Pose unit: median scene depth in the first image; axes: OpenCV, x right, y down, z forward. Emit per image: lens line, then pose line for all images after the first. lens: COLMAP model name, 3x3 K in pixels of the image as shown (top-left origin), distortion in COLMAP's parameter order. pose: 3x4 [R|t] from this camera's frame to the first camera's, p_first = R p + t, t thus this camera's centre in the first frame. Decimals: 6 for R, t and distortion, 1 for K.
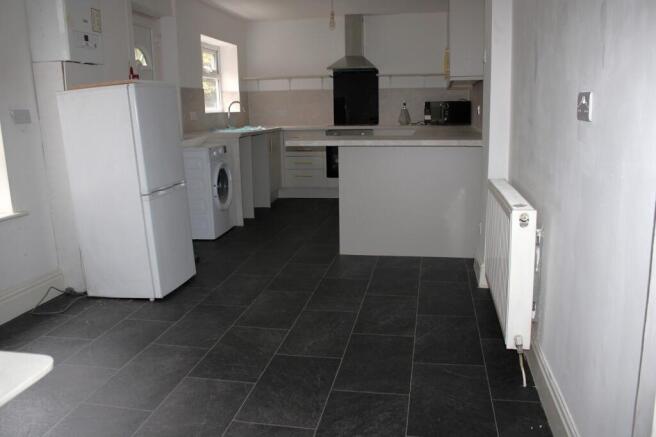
lens RADIAL K [[529.6, 0, 326.6], [0, 529.6, 218.1], [0, 0, 1]] dist [-0.125134, 0.005283]
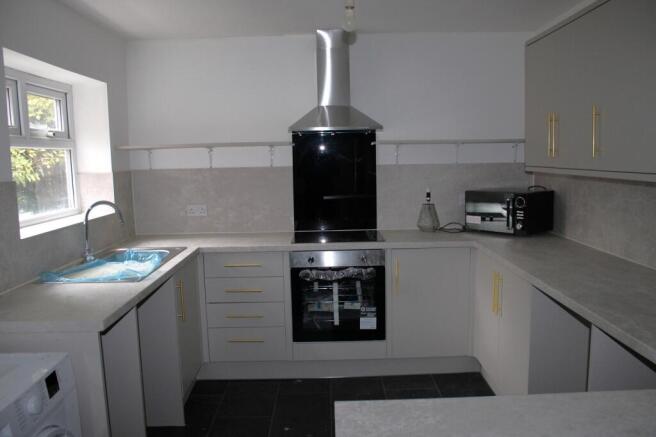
lens RADIAL K [[529.6, 0, 329.1], [0, 529.6, 218.0], [0, 0, 1]] dist [-0.125134, 0.005283]
pose [[0.979757, -0.022628, 0.198907, -0.062210], [0.041497, 0.994966, -0.091218, -0.145188], [-0.195841, 0.097625, 0.975764, 0.479208]]
